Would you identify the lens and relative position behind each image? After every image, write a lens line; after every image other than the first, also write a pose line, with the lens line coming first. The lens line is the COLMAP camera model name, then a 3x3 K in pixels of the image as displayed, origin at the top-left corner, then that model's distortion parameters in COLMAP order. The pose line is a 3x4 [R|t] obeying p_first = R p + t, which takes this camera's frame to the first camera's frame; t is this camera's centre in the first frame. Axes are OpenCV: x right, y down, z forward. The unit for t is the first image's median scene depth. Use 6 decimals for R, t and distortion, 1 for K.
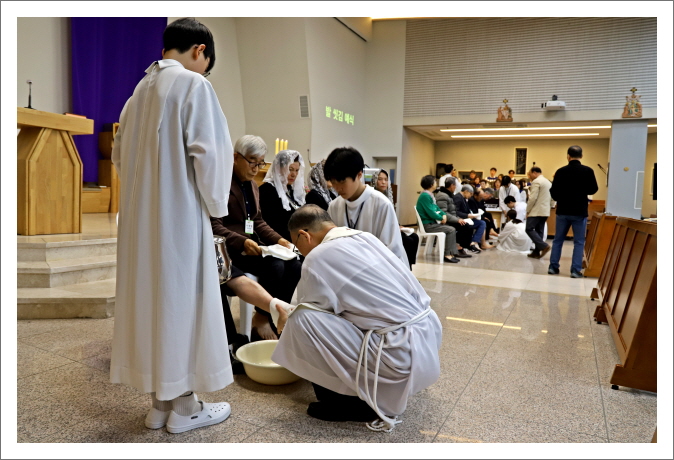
lens RADIAL K [[504.5, 0, 335.0], [0, 504.5, 232.0], [0, 0, 1]] dist [-0.135571, 0.144477]
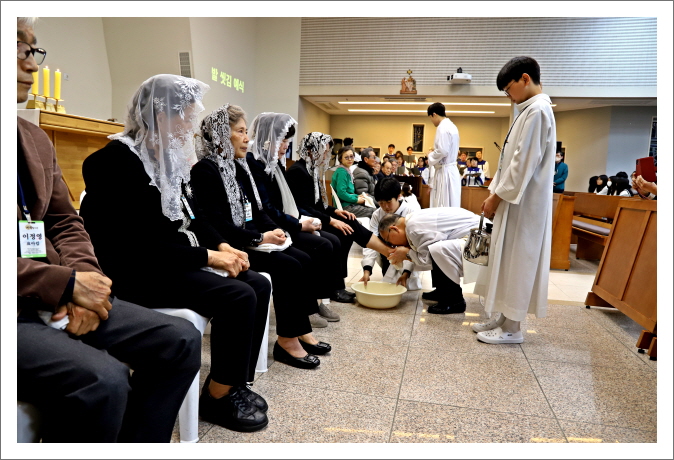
lens RADIAL K [[464.7, 0, 332.9], [0, 464.7, 227.8], [0, 0, 1]] dist [-0.116218, 0.106198]
pose [[0.970735, -0.022949, 0.239052, -0.009421], [0.012262, 0.998862, 0.046097, -0.012300], [-0.239838, -0.041816, 0.969912, 0.183077]]
